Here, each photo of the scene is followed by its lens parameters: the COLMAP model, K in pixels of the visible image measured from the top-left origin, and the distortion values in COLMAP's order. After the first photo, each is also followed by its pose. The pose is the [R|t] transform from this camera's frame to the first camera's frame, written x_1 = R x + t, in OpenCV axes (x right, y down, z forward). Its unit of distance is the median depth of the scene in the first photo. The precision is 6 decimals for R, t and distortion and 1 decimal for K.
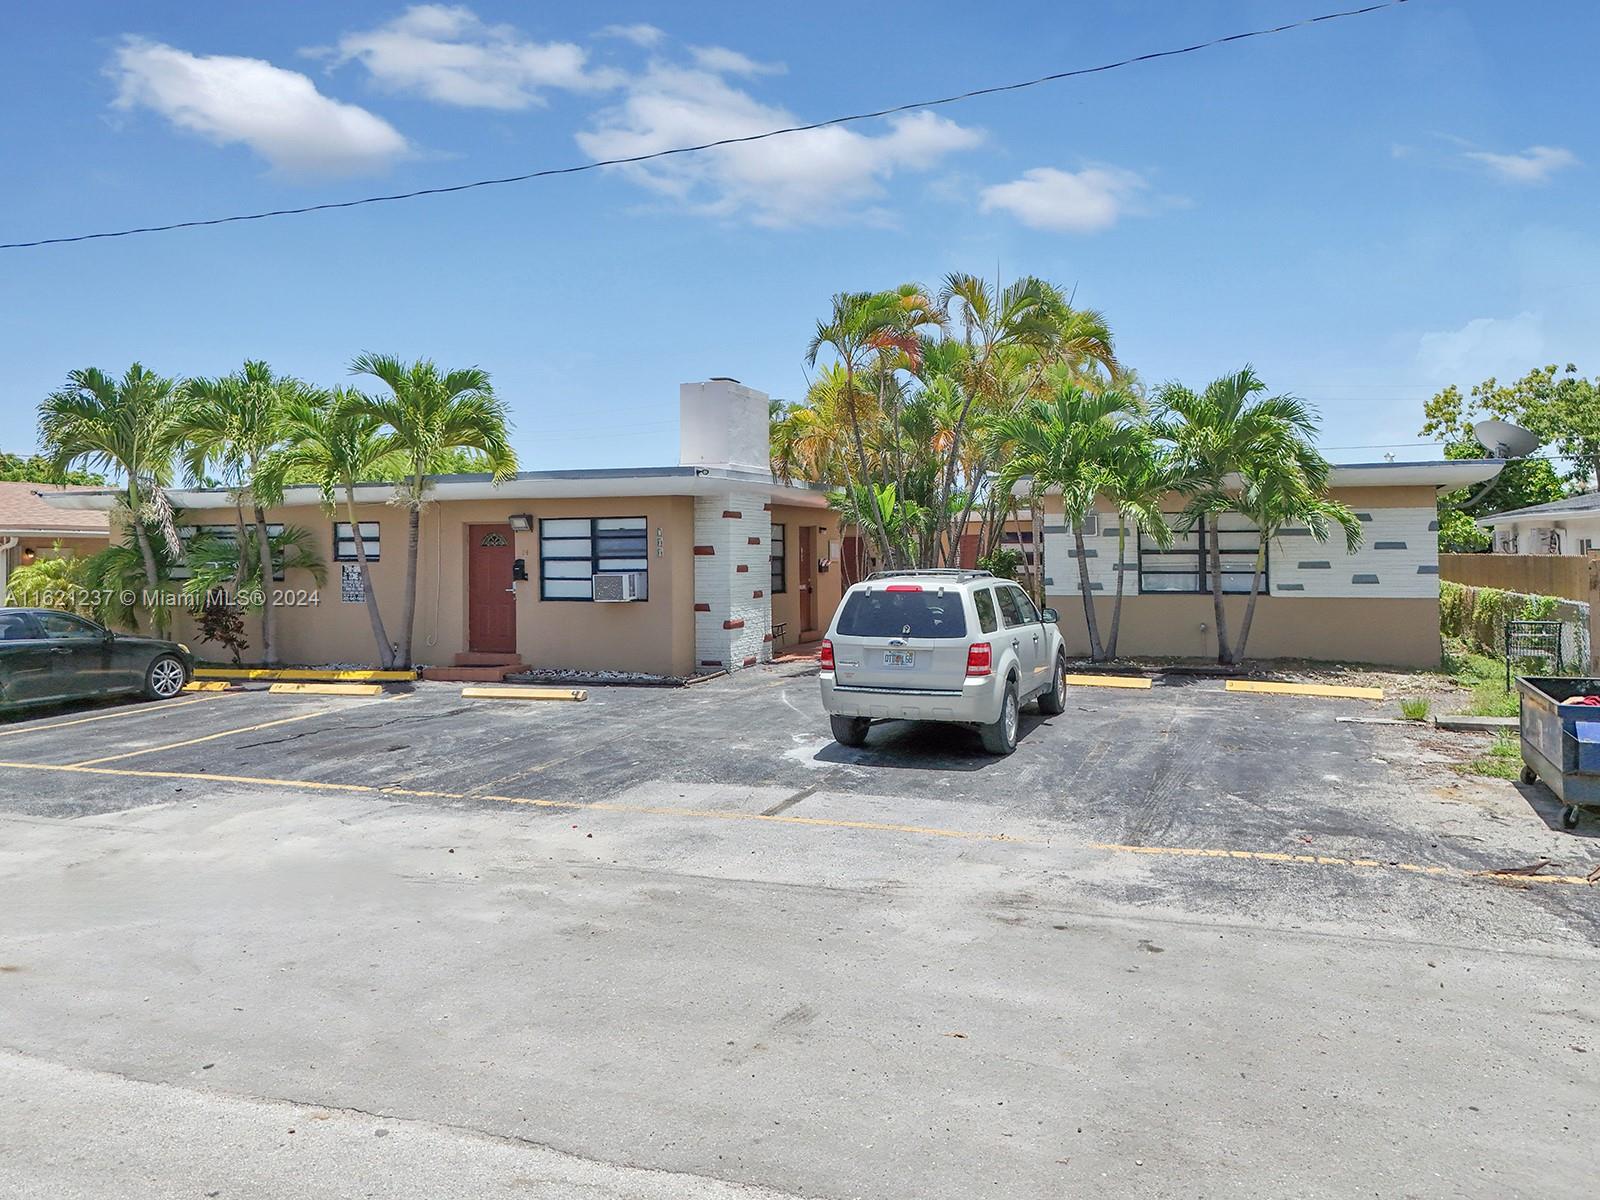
lens RADIAL K [[1220.5, 0, 797.7], [0, 1220.5, 592.5], [0, 0, 1]] dist [0.080397, -0.020618]
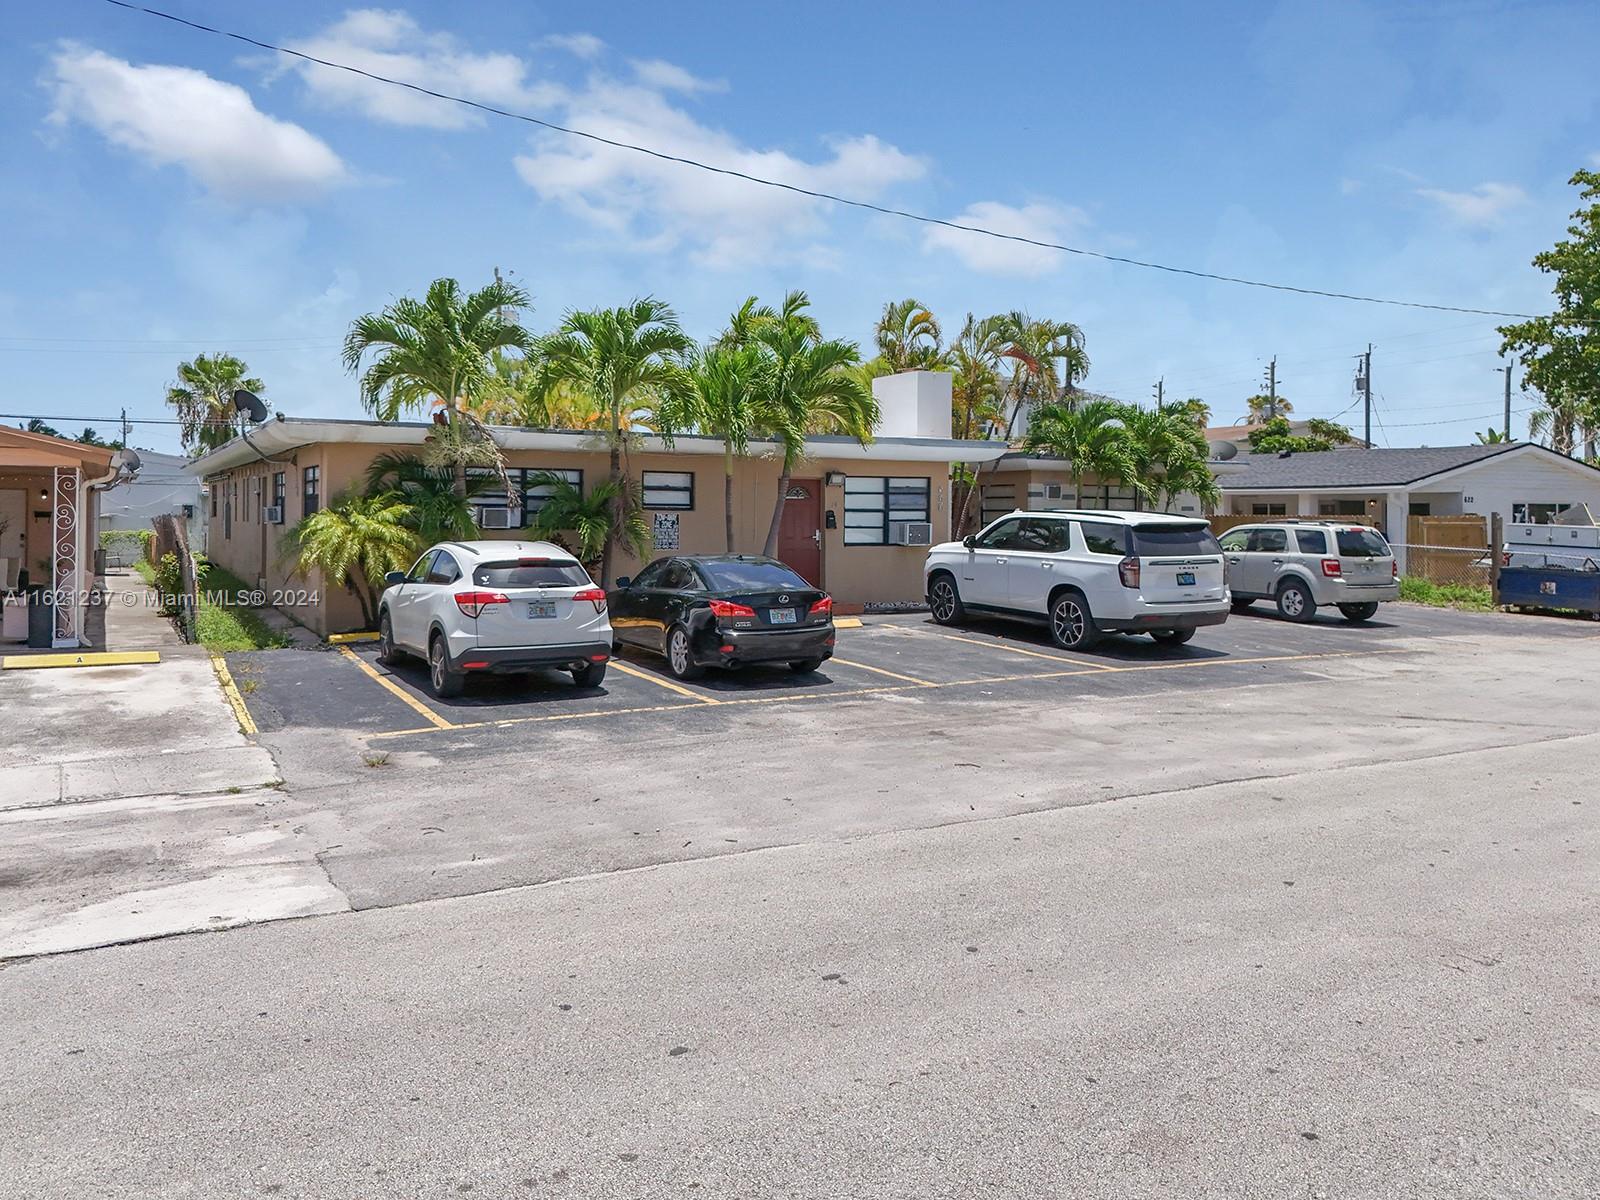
lens RADIAL K [[1220.5, 0, 802.7], [0, 1220.5, 590.4], [0, 0, 1]] dist [0.080397, -0.020618]
pose [[0.637624, -0.037745, 0.769422, -1.135339], [0.011309, 0.999150, 0.039643, 0.002450], [-0.770265, -0.016576, 0.637509, 0.284169]]
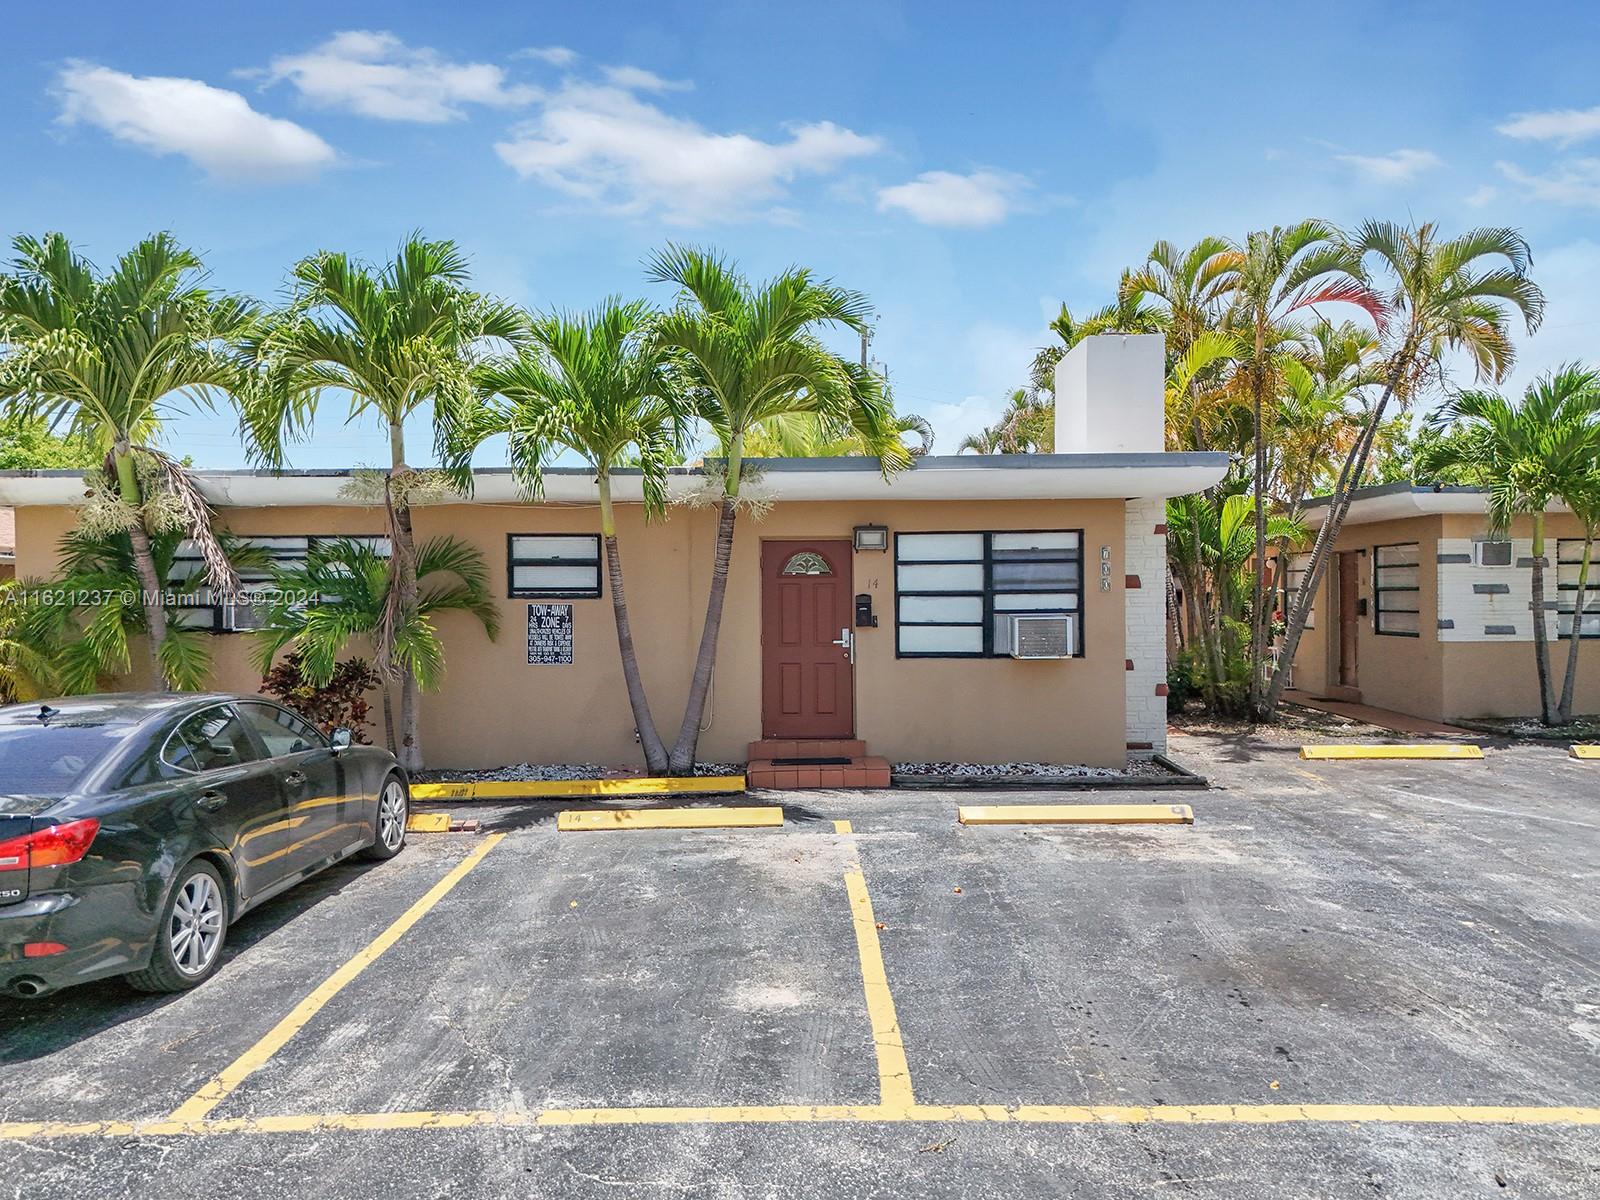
lens RADIAL K [[1220.5, 0, 789.3], [0, 1220.5, 609.4], [0, 0, 1]] dist [0.080397, -0.020618]
pose [[0.936461, -0.001458, 0.350769, -0.490573], [0.008995, 0.999762, -0.019860, -0.006736], [-0.350657, 0.021753, 0.936251, 0.410247]]
